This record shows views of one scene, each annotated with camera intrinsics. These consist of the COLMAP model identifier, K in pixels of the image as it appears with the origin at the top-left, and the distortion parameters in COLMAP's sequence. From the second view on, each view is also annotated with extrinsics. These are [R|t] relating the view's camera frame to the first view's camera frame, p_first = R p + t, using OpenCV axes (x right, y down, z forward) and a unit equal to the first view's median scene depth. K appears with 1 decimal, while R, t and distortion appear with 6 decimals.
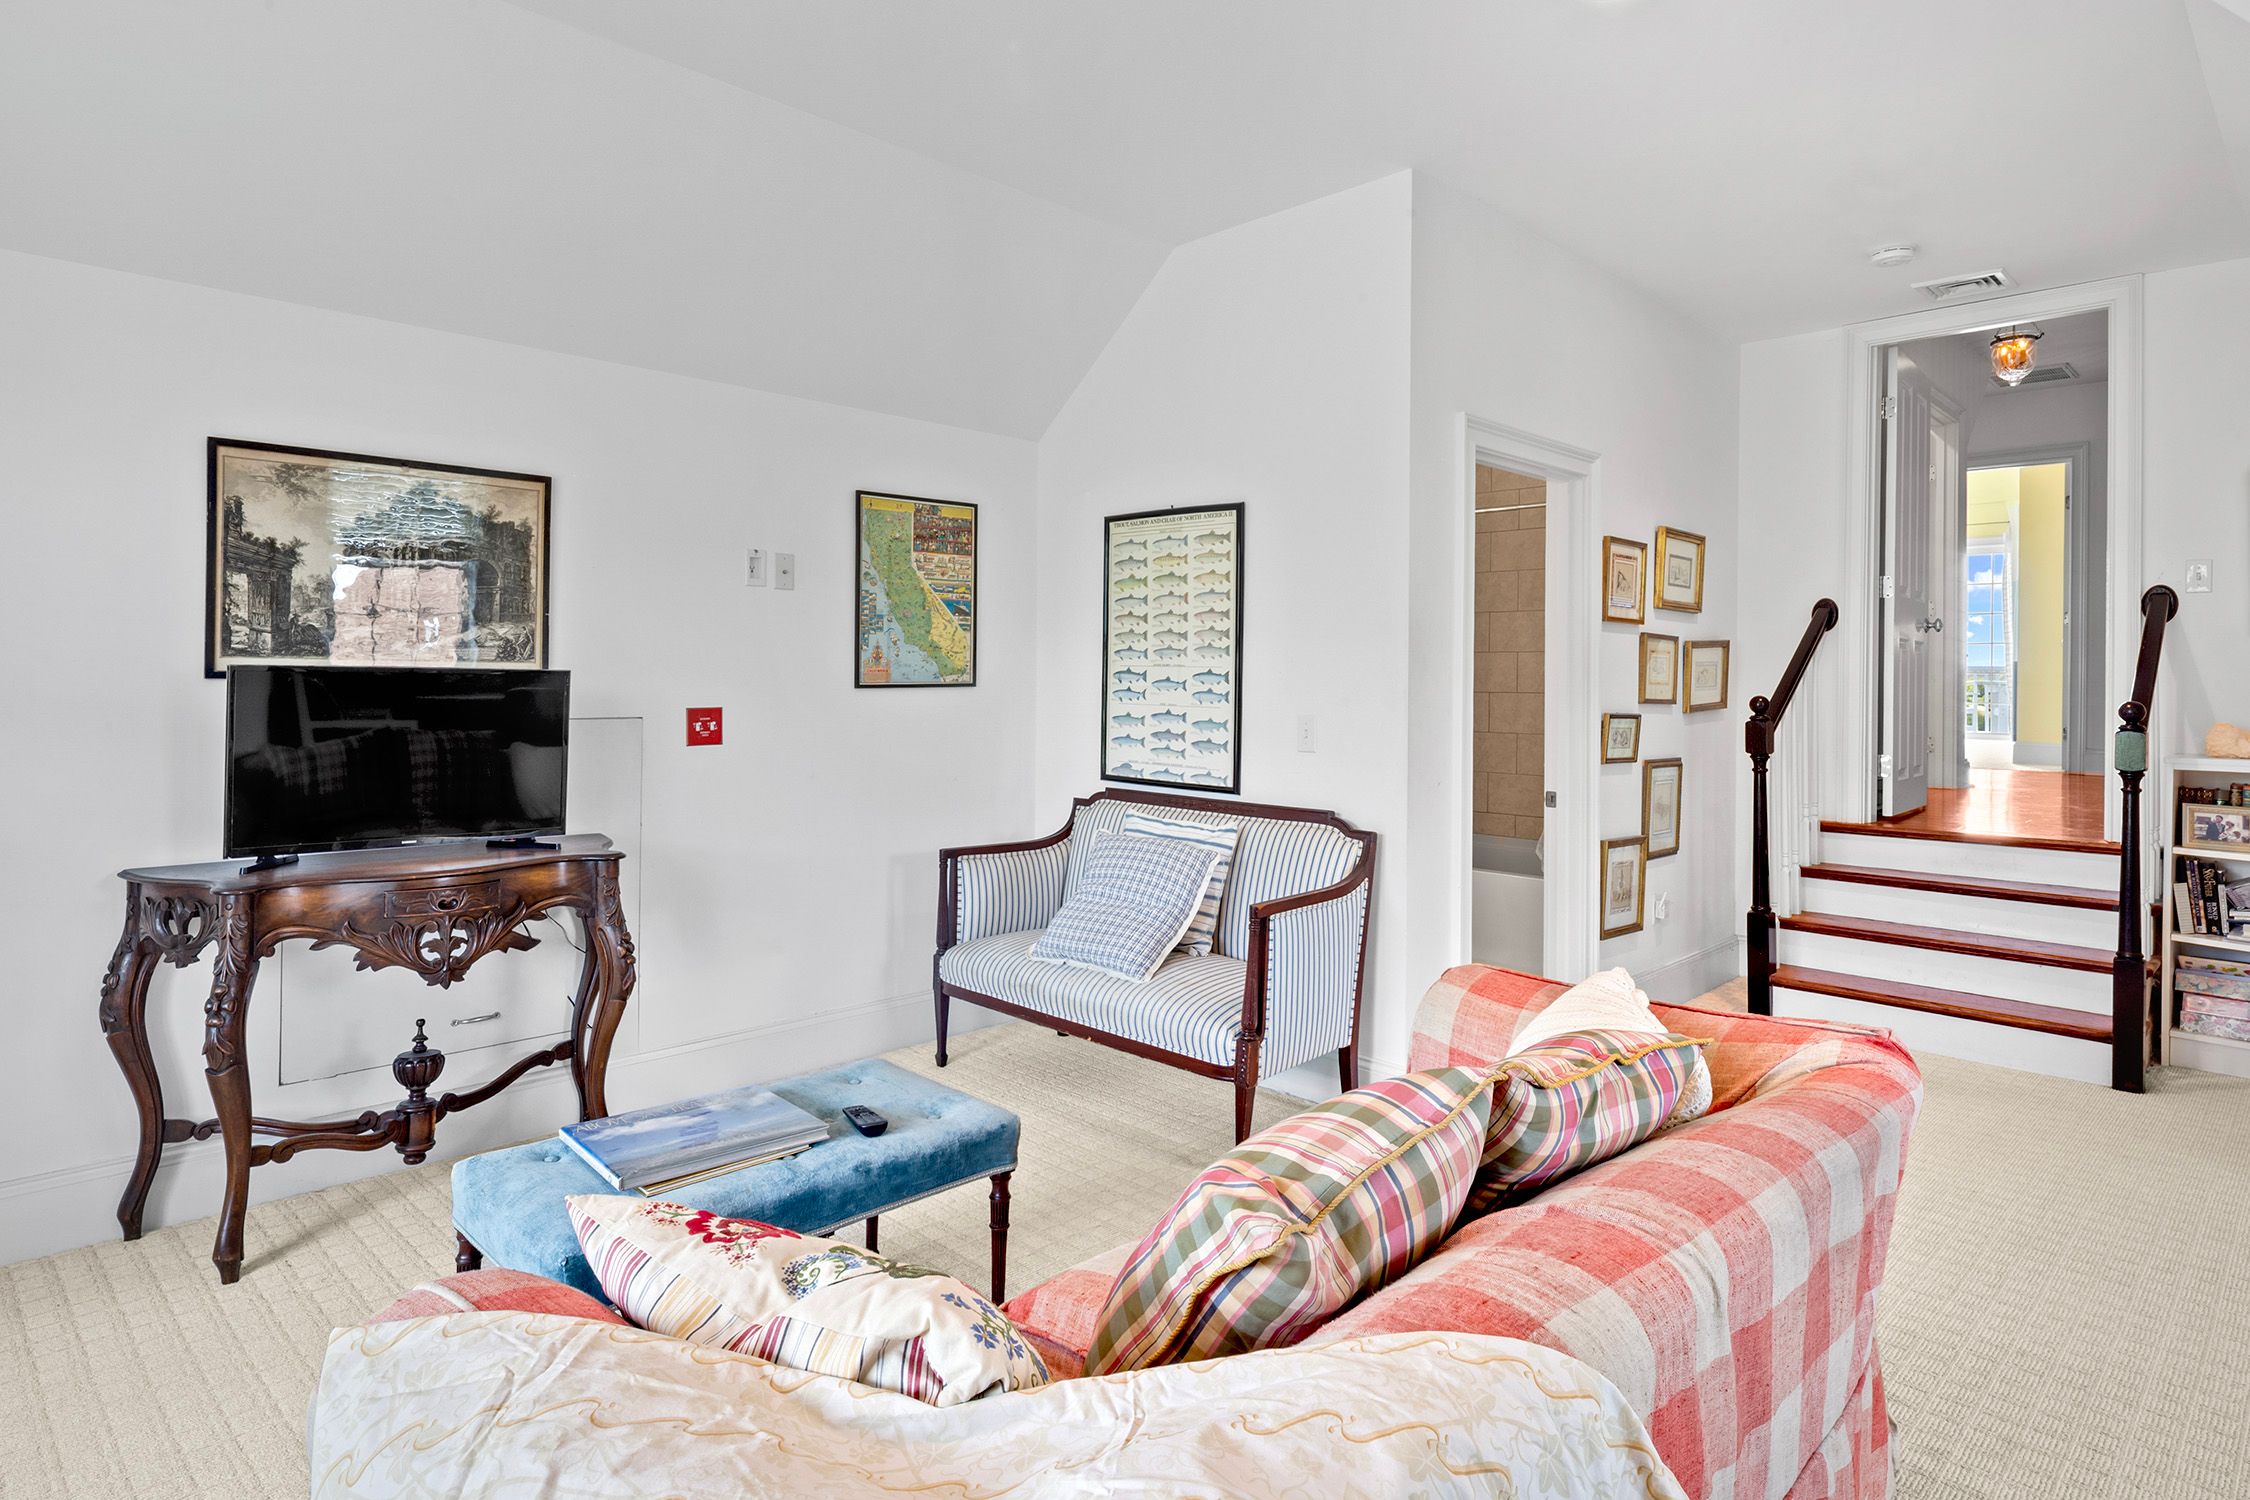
lens RADIAL K [[1146.3, 0, 1126.1], [0, 1146.3, 693.1], [0, 0, 1]] dist [0.000365, 0.000330]
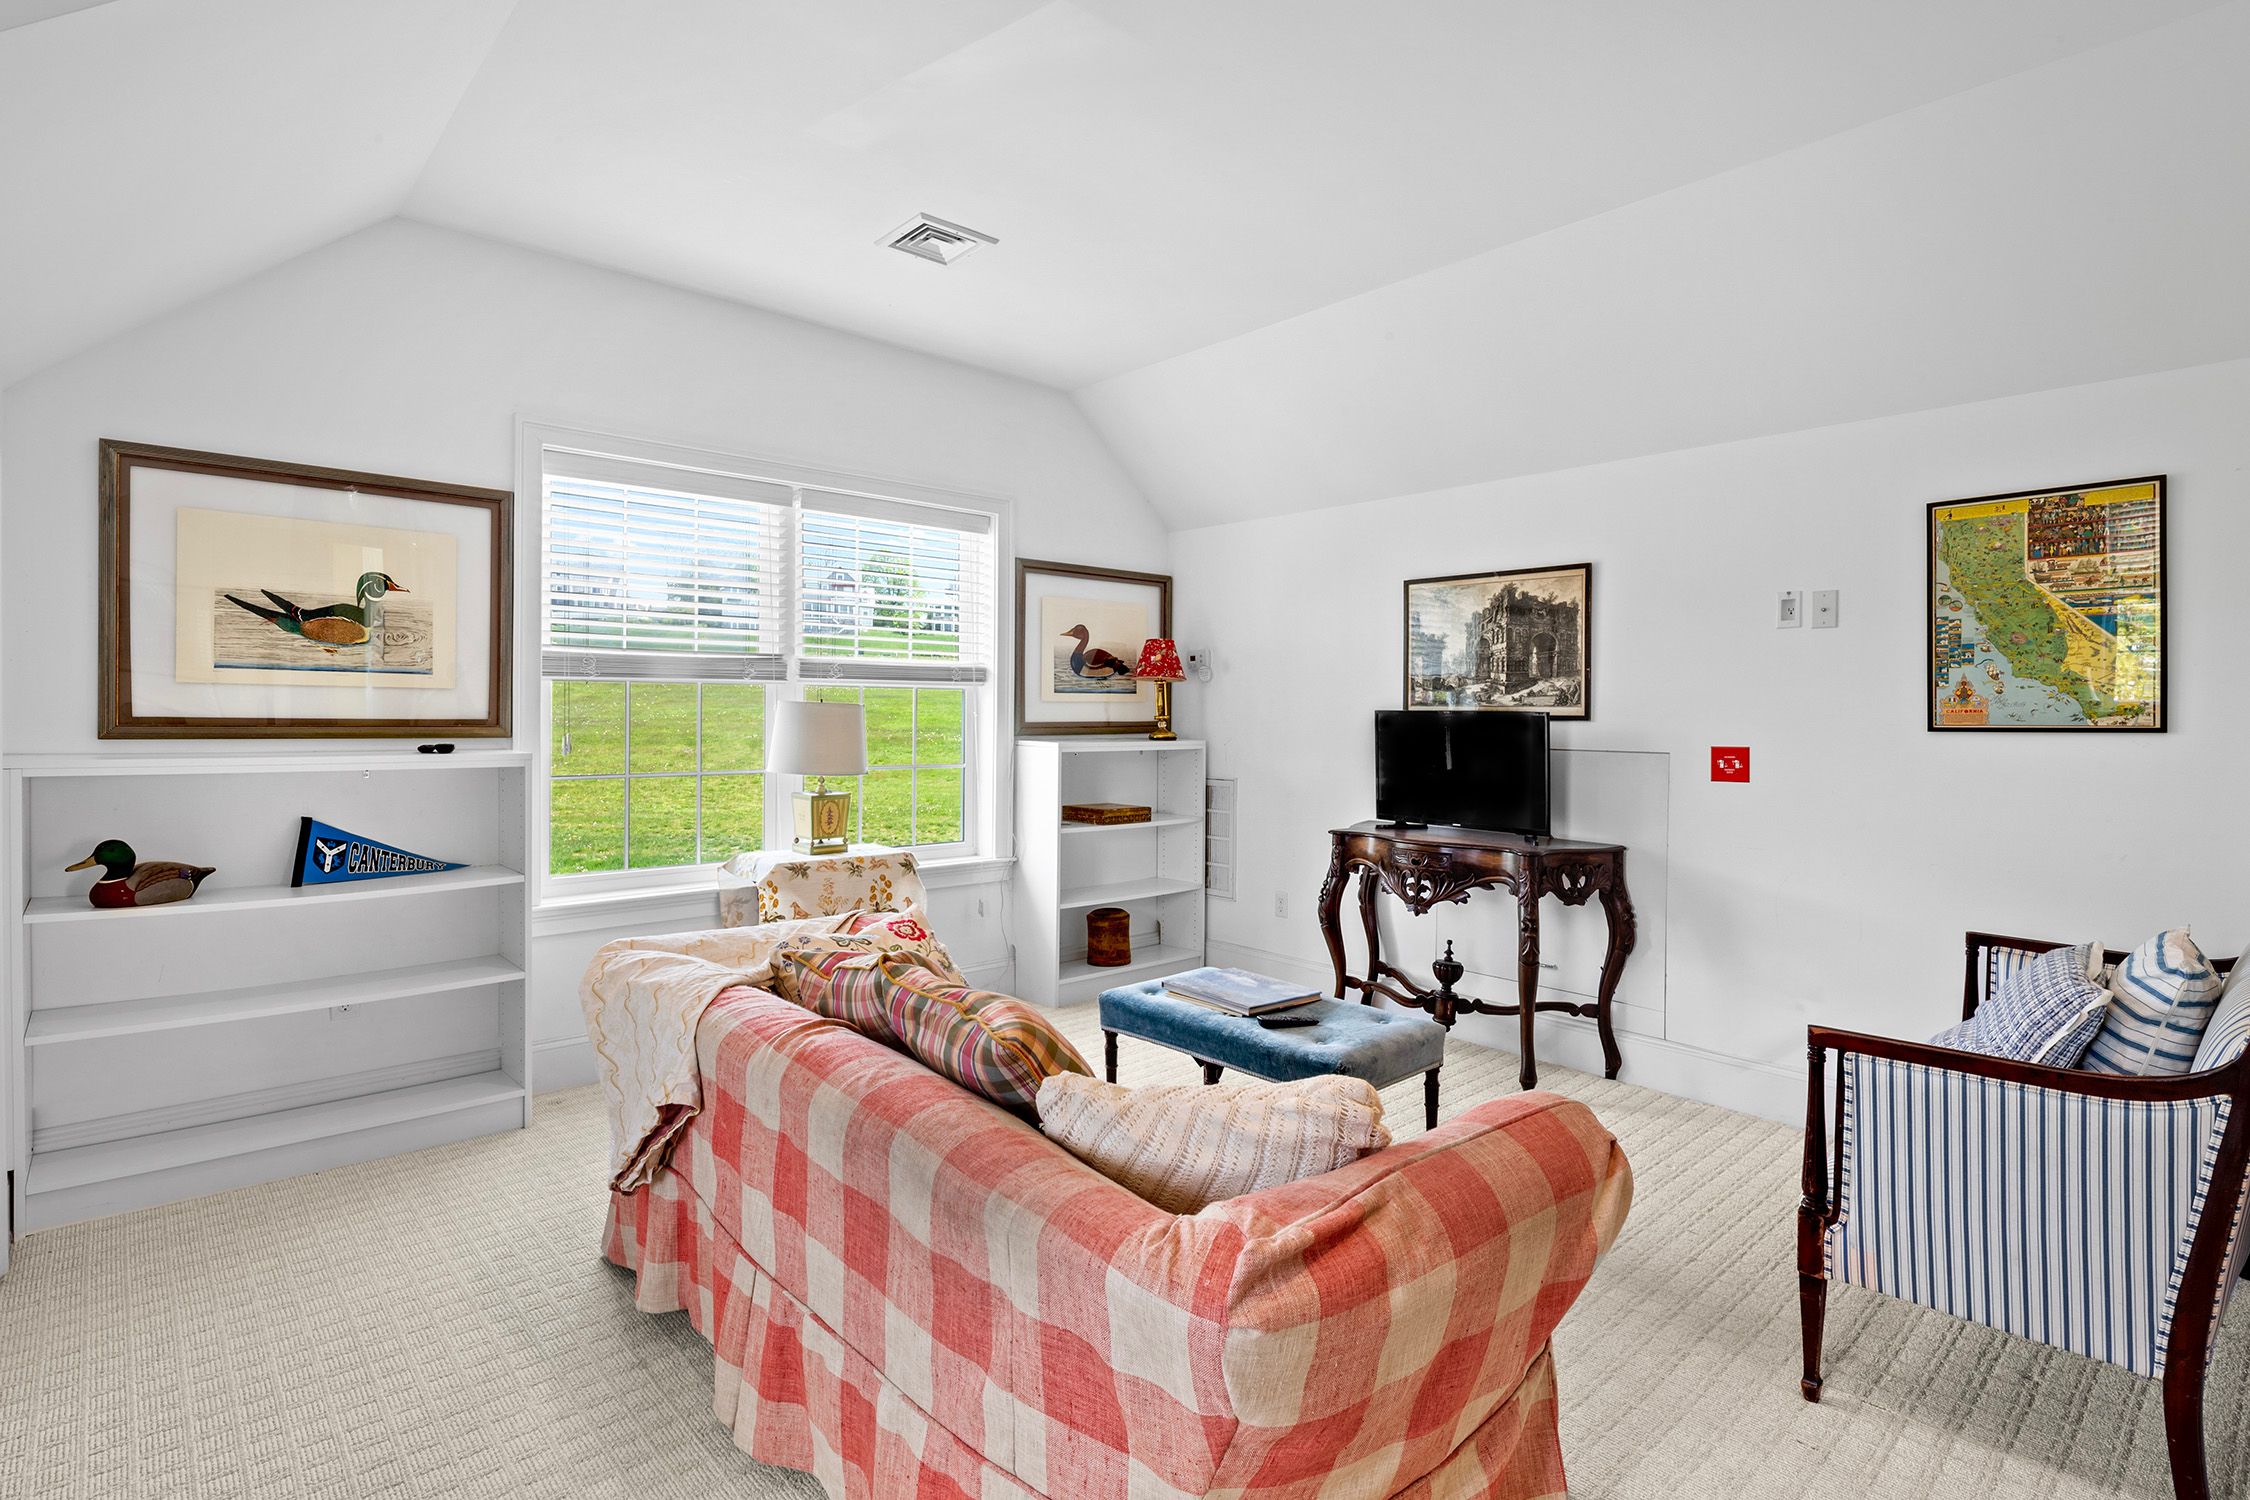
lens RADIAL K [[1120.5, 0, 1128.3], [0, 1120.5, 716.8], [0, 0, 1]] dist [0.000721, 0.000147]
pose [[-0.015087, 0.000839, -0.999886, 0.748309], [-0.015960, 0.999872, 0.001080, -0.008101], [0.999759, 0.015974, -0.015072, 0.491412]]
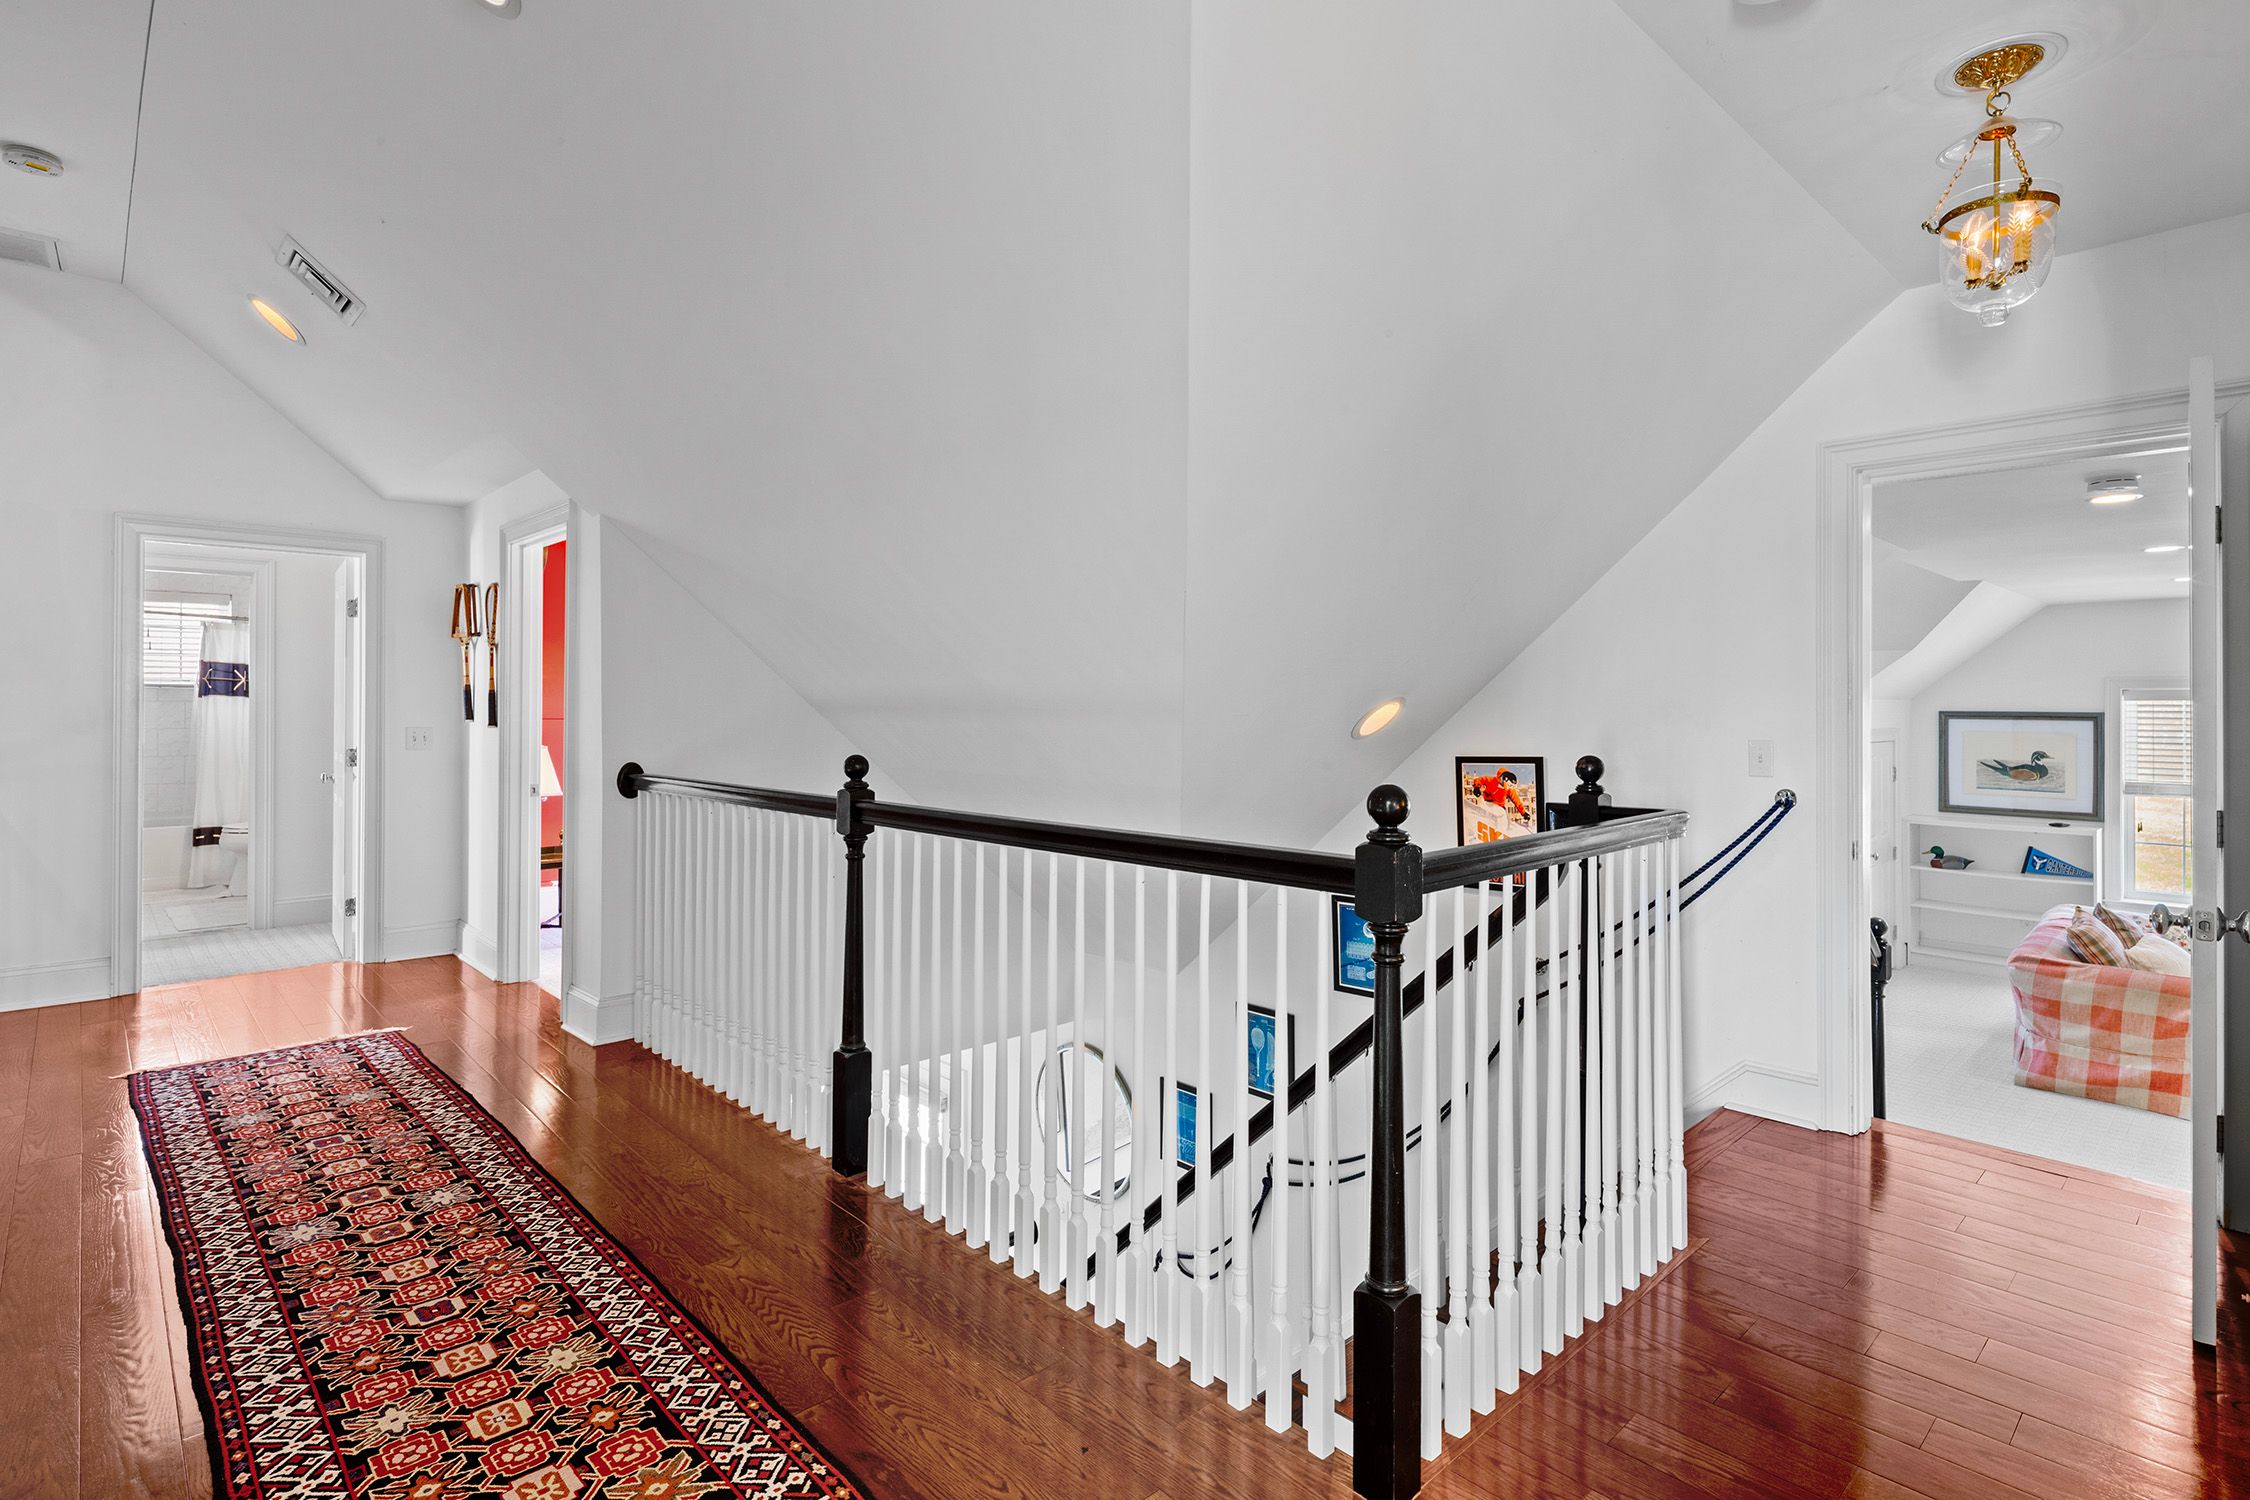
lens RADIAL K [[1101.5, 0, 1140.6], [0, 1101.5, 700.9], [0, 0, 1]] dist [0.005441, 0.000305]
pose [[-0.999939, -0.010940, 0.001352, 1.734959], [-0.010943, 0.999937, -0.002668, -0.206206], [-0.001323, -0.002683, -0.999996, 2.236117]]
